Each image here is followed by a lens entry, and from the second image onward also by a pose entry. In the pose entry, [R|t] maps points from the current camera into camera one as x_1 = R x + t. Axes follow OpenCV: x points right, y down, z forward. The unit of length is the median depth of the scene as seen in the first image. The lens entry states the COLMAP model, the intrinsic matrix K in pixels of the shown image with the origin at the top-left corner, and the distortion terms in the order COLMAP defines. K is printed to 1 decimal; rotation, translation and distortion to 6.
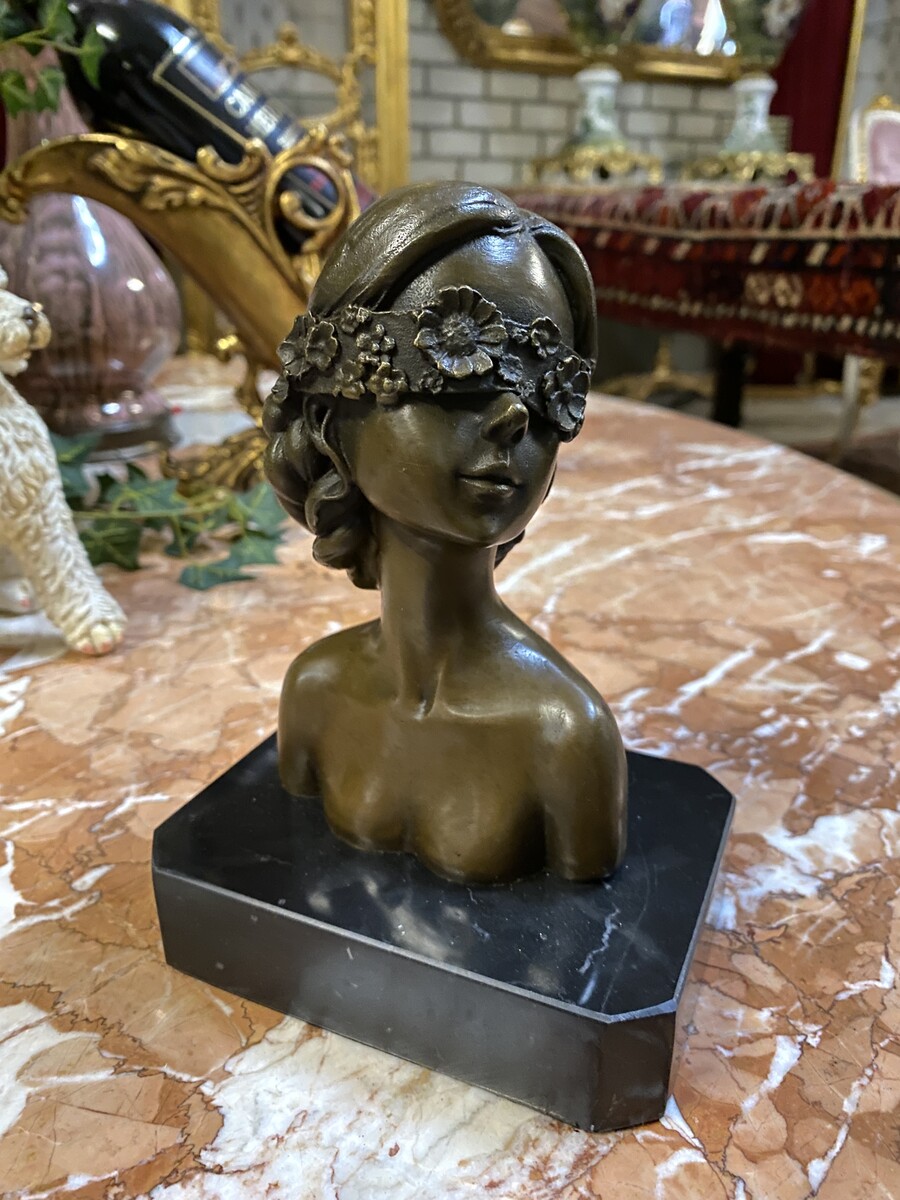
lens RADIAL K [[923.7, 0, 456.5], [0, 923.7, 597.0], [0, 0, 1]] dist [-0.004318, 0.001330]
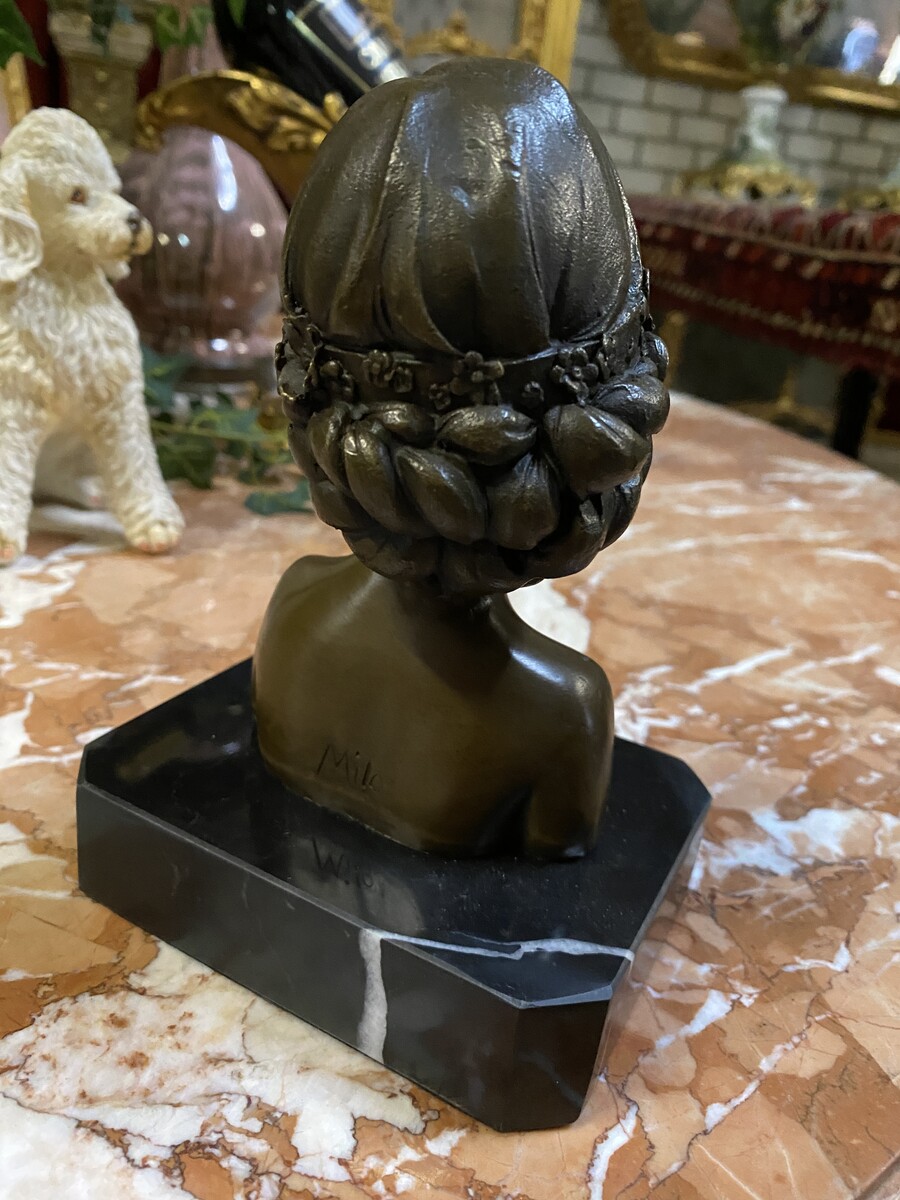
lens RADIAL K [[926.9, 0, 446.9], [0, 926.9, 594.2], [0, 0, 1]] dist [-0.024126, 0.028235]
pose [[0.982529, 0.153227, -0.105630, 0.066183], [-0.153624, 0.988120, 0.004418, 0.058412], [0.105052, 0.011887, 0.994396, -0.010641]]
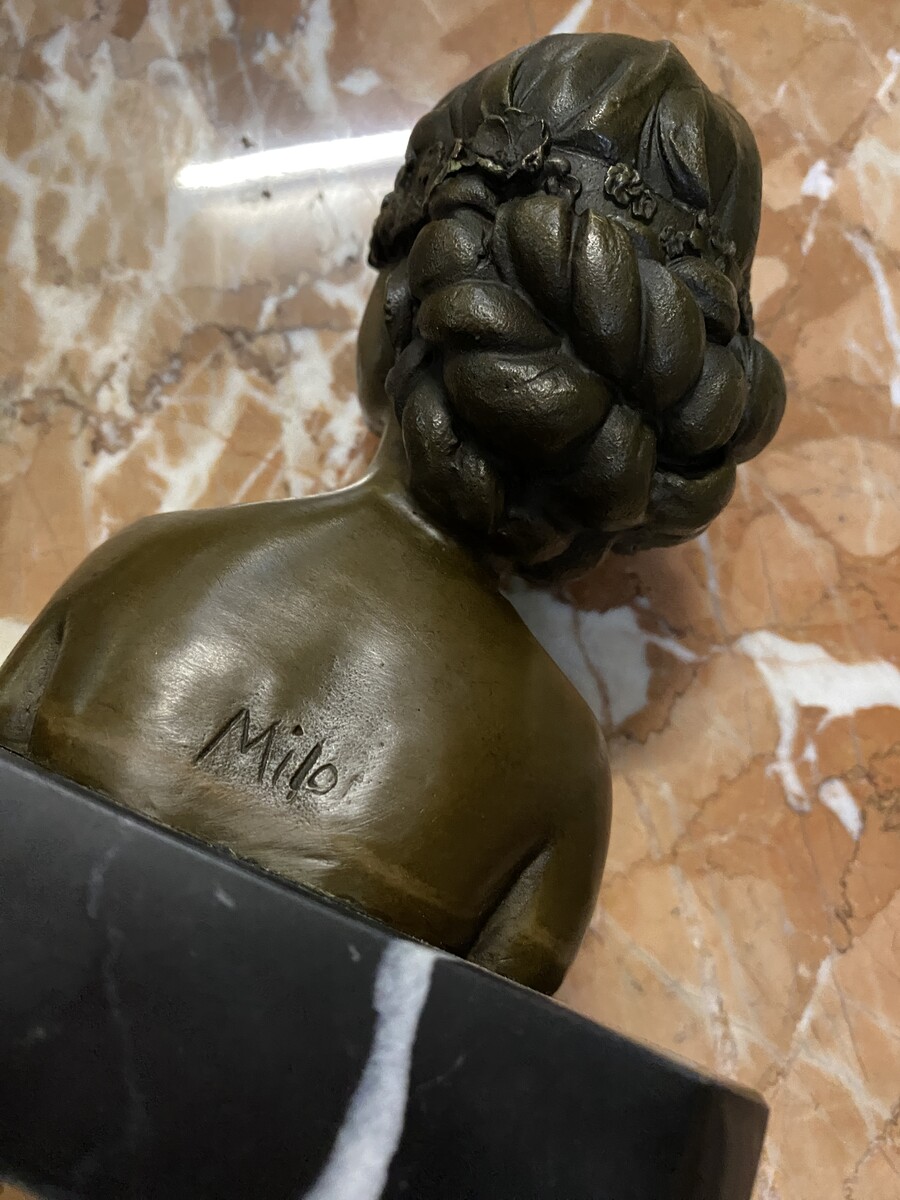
lens RADIAL K [[926.9, 0, 450.8], [0, 926.9, 600.1], [0, 0, 1]] dist [-0.024126, 0.028235]
pose [[-0.471726, 0.867450, -0.158130, -0.208009], [-0.393430, -0.046573, 0.918174, -0.169174], [0.789106, 0.495340, 0.363250, 0.314717]]
